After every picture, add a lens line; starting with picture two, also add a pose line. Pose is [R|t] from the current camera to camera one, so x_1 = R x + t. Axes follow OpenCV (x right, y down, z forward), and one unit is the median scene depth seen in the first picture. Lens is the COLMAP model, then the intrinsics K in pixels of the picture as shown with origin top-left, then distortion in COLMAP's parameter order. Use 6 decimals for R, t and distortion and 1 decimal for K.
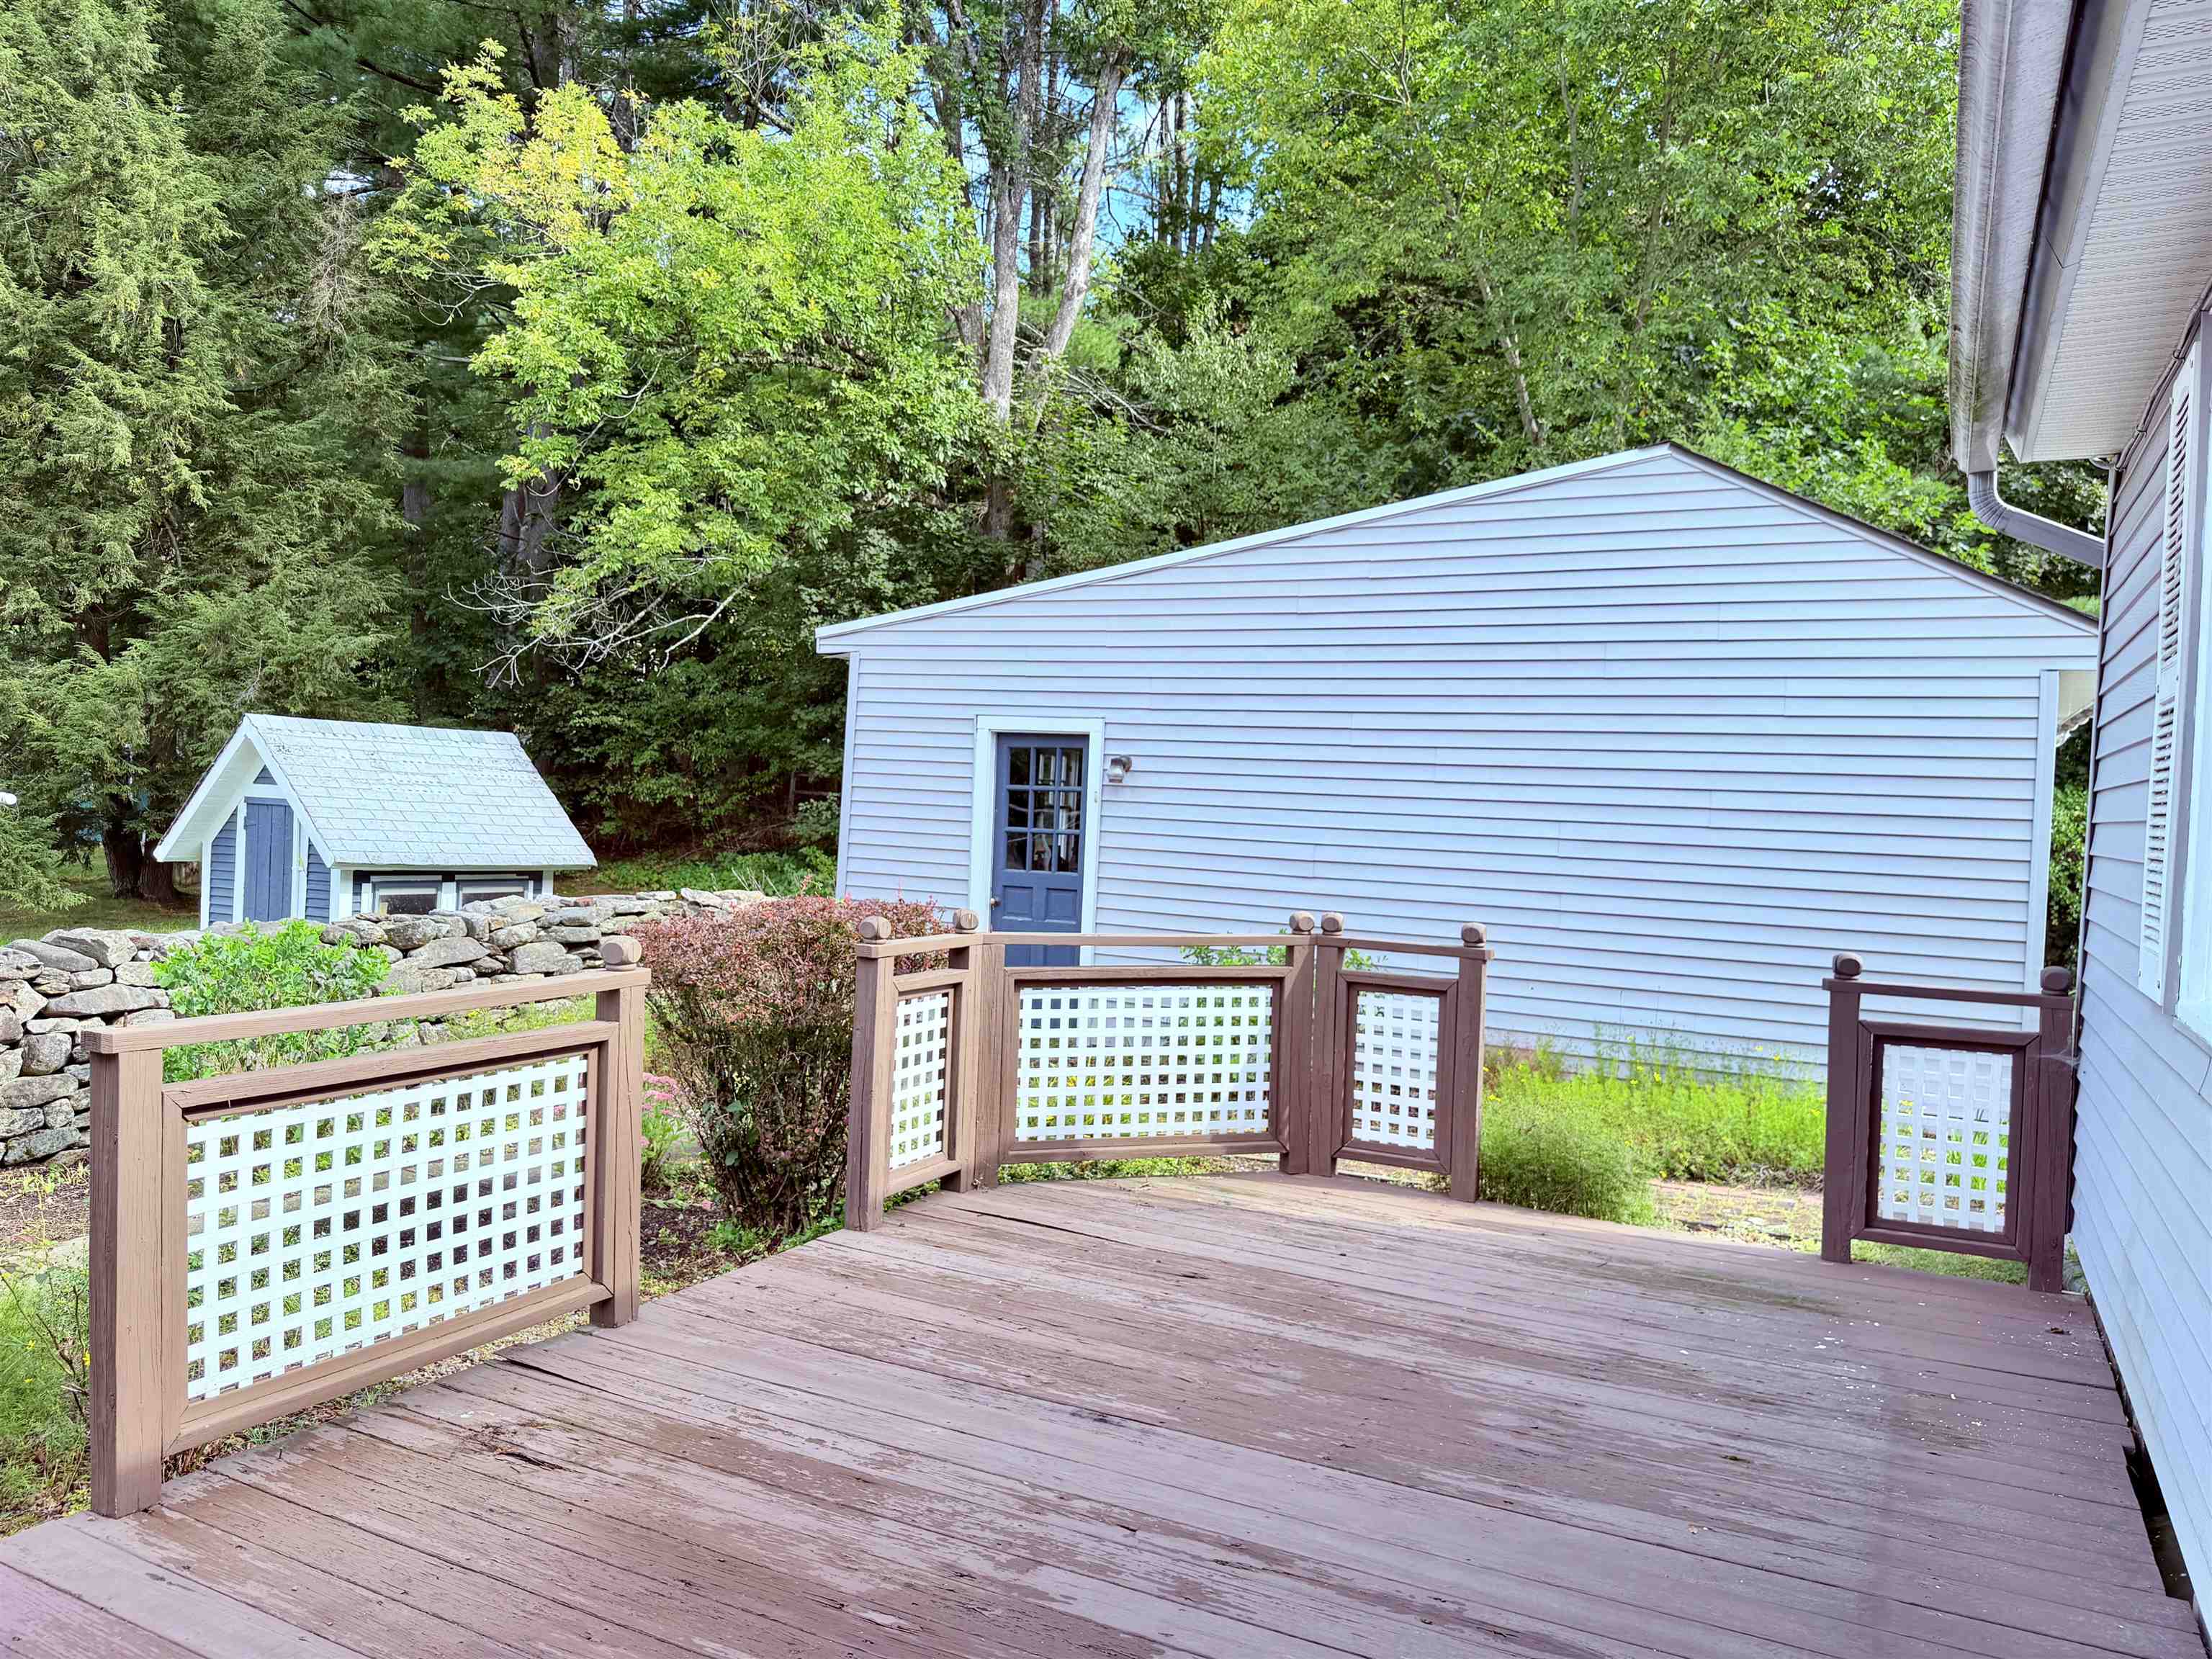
lens RADIAL K [[1572.4, 0, 1106.0], [0, 1572.4, 829.5], [0, 0, 1]] dist [0.129771, -0.219116]
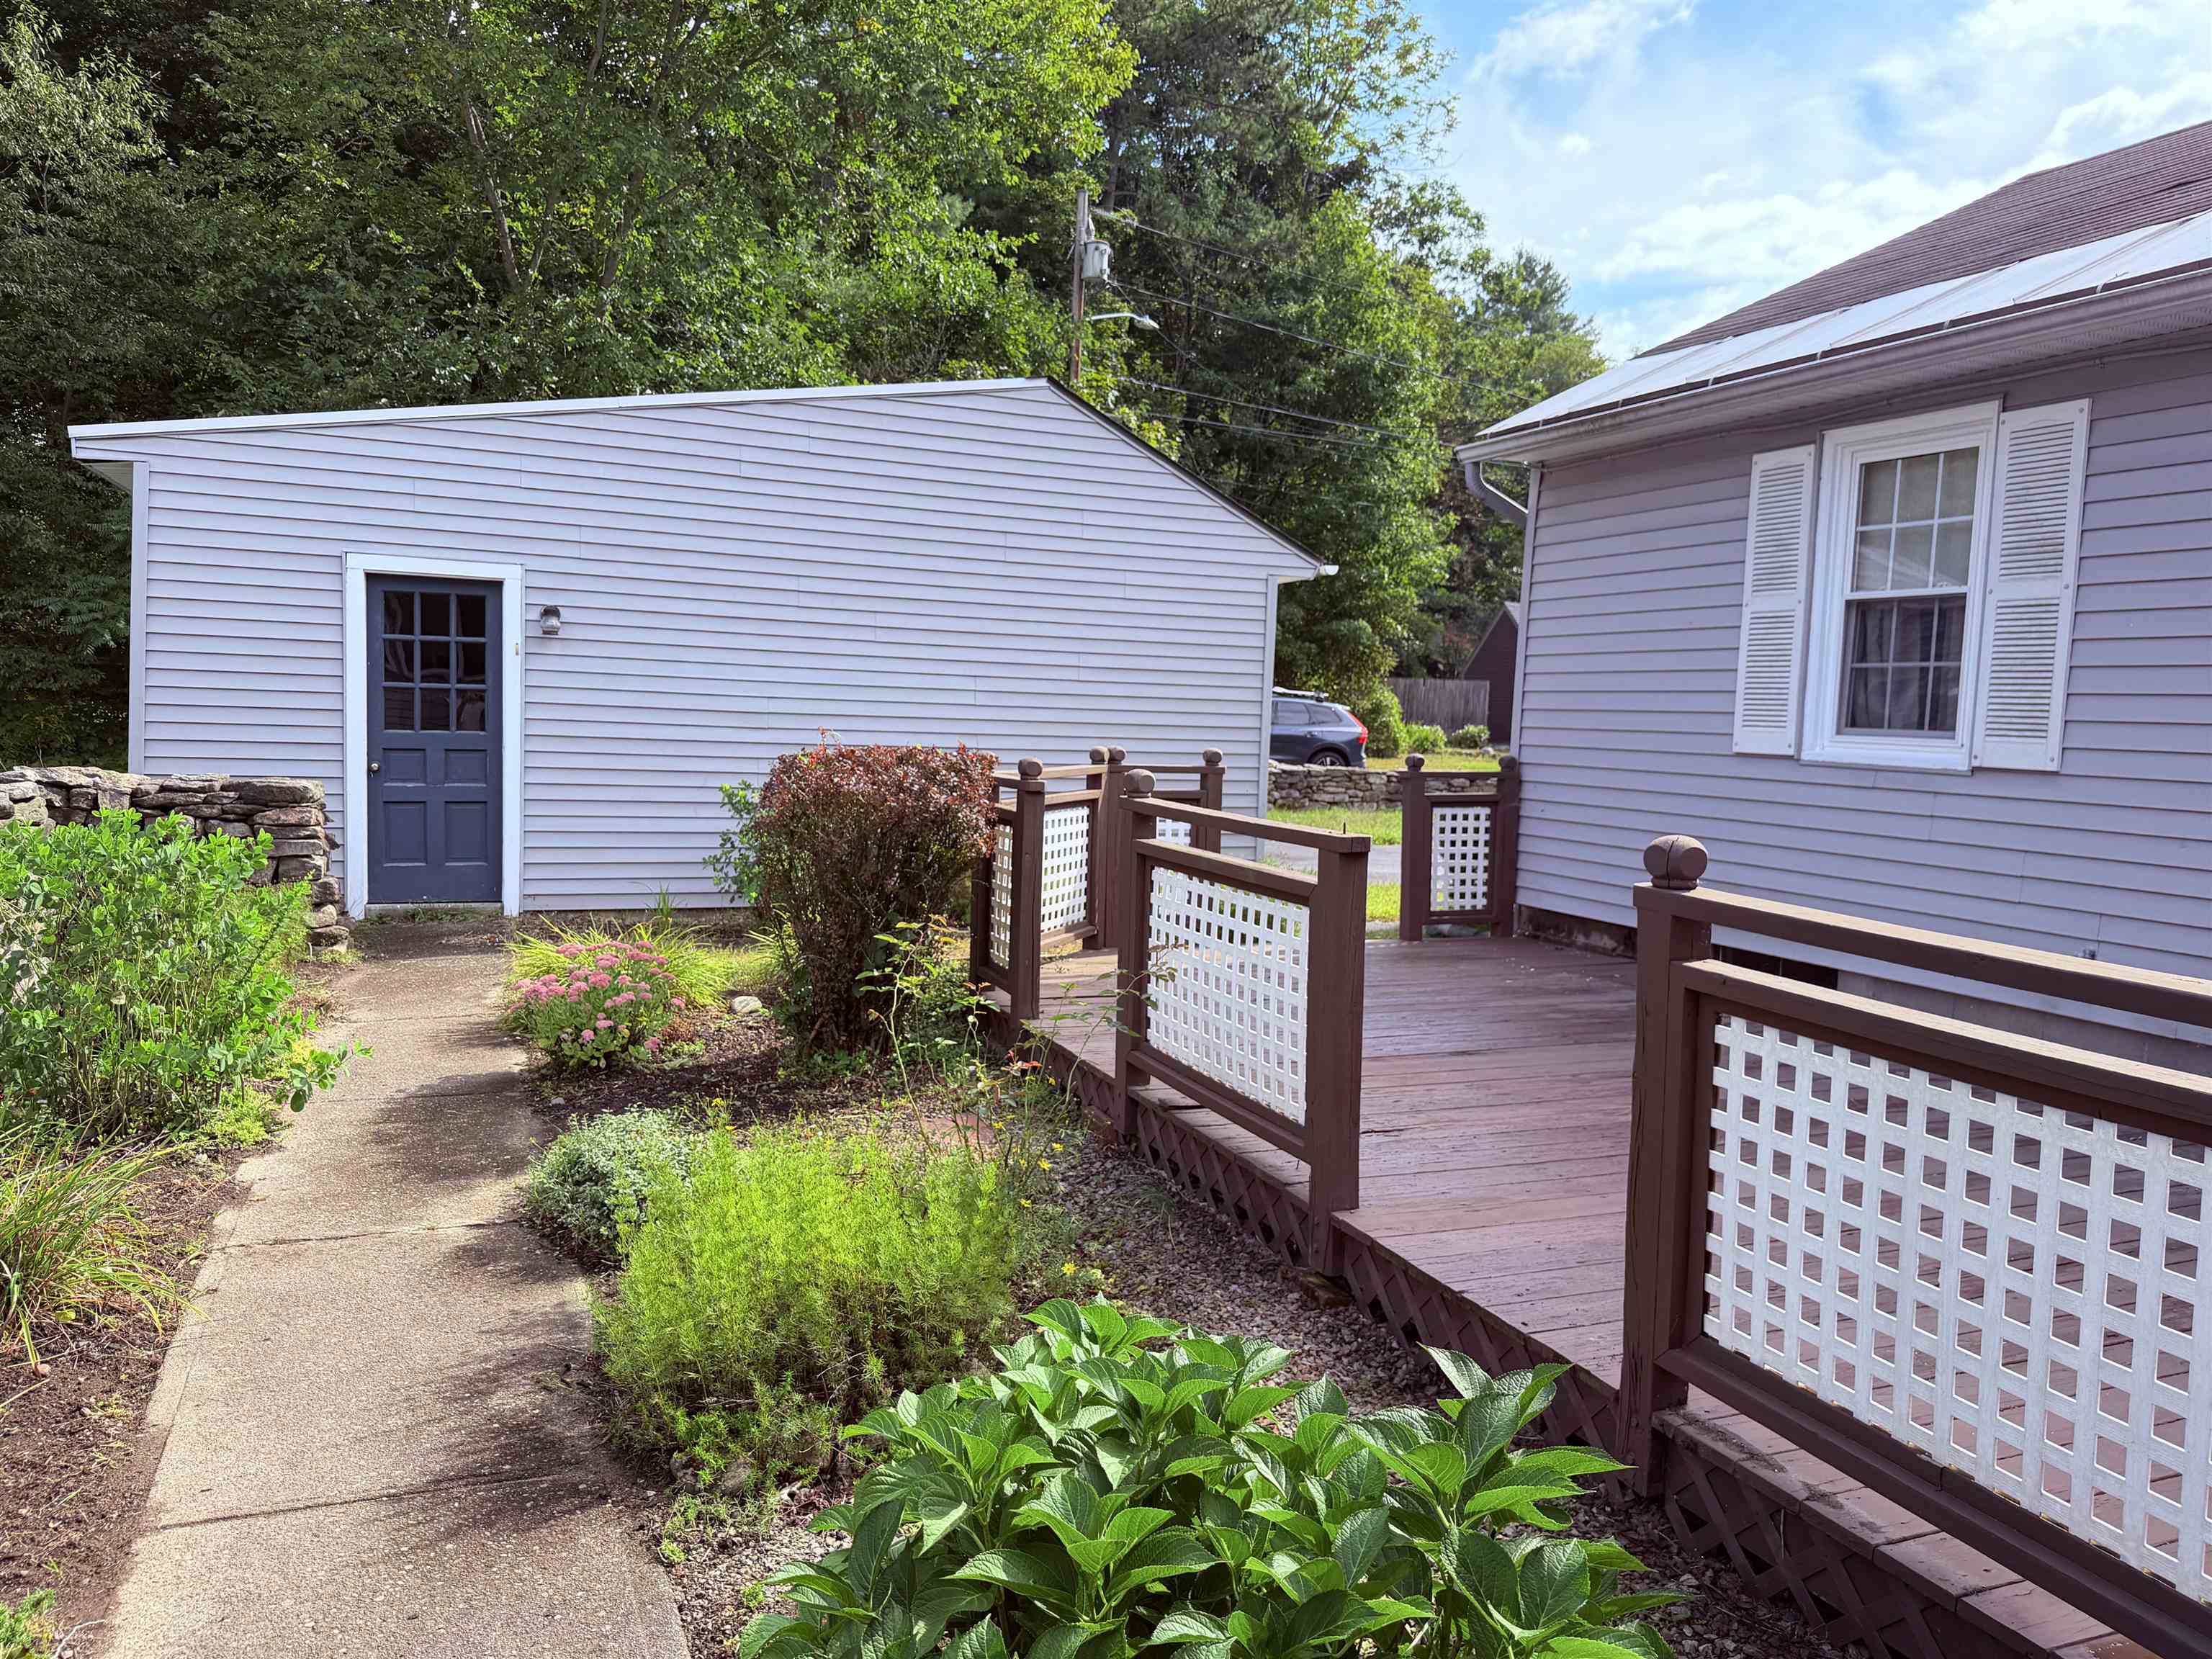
lens RADIAL K [[1572.4, 0, 1106.0], [0, 1572.4, 829.5], [0, 0, 1]] dist [0.129771, -0.219116]
pose [[0.647280, -0.073676, 0.758683, -0.465837], [0.007640, 0.995895, 0.090194, 0.003101], [-0.762214, -0.052584, 0.645186, 0.100345]]
